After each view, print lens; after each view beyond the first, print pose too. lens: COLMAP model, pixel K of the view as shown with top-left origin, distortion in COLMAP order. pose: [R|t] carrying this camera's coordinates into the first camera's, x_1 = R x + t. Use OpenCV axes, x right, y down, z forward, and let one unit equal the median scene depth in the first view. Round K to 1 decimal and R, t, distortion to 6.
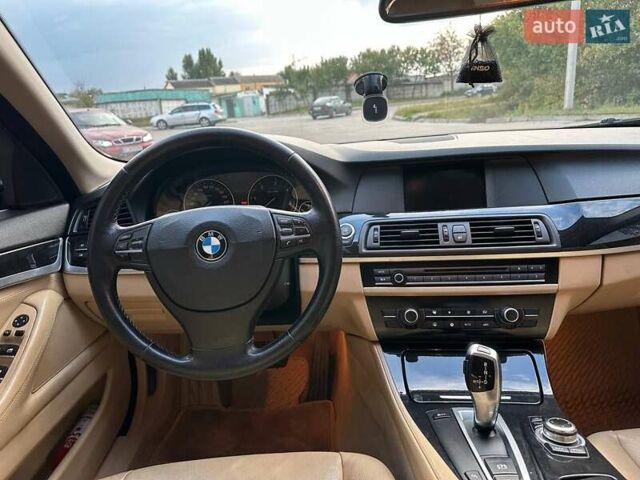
lens RADIAL K [[458.1, 0, 322.5], [0, 458.1, 247.8], [0, 0, 1]] dist [0.049476, -0.001433]
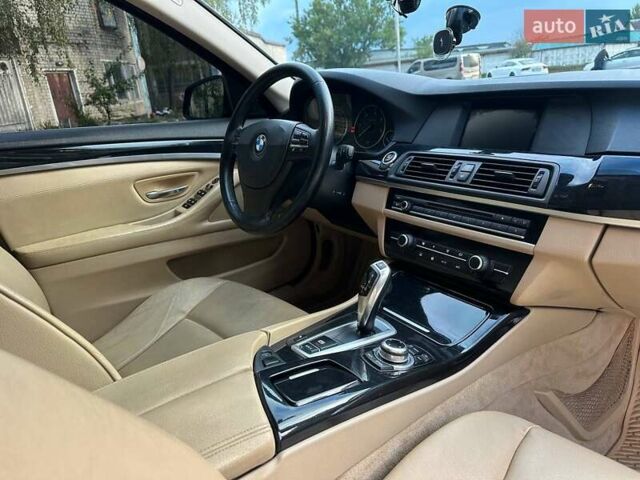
lens RADIAL K [[453.8, 0, 321.5], [0, 453.8, 245.1], [0, 0, 1]] dist [0.050106, -0.059463]
pose [[0.659565, 0.265237, -0.703294, 0.802269], [-0.194054, 0.964038, 0.181585, 0.000604], [0.726166, 0.016709, 0.687317, 0.115462]]
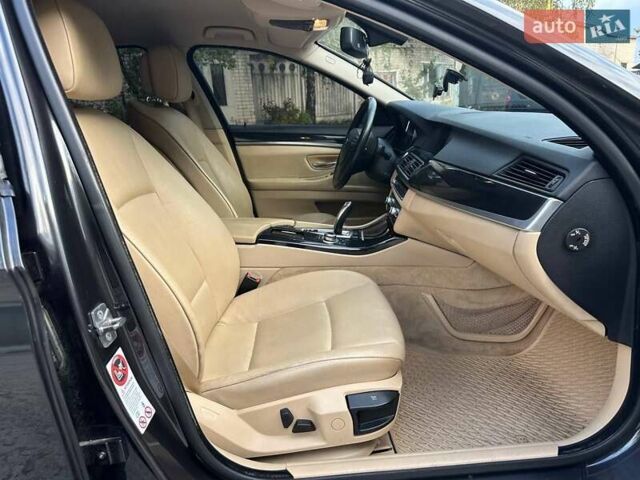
lens RADIAL K [[453.8, 0, 321.5], [0, 453.8, 245.1], [0, 0, 1]] dist [0.050106, -0.059463]
pose [[0.069252, 0.357552, -0.931322, 1.106170], [-0.256816, 0.908488, 0.329689, -0.059902], [0.963976, 0.216347, 0.154740, 0.201815]]
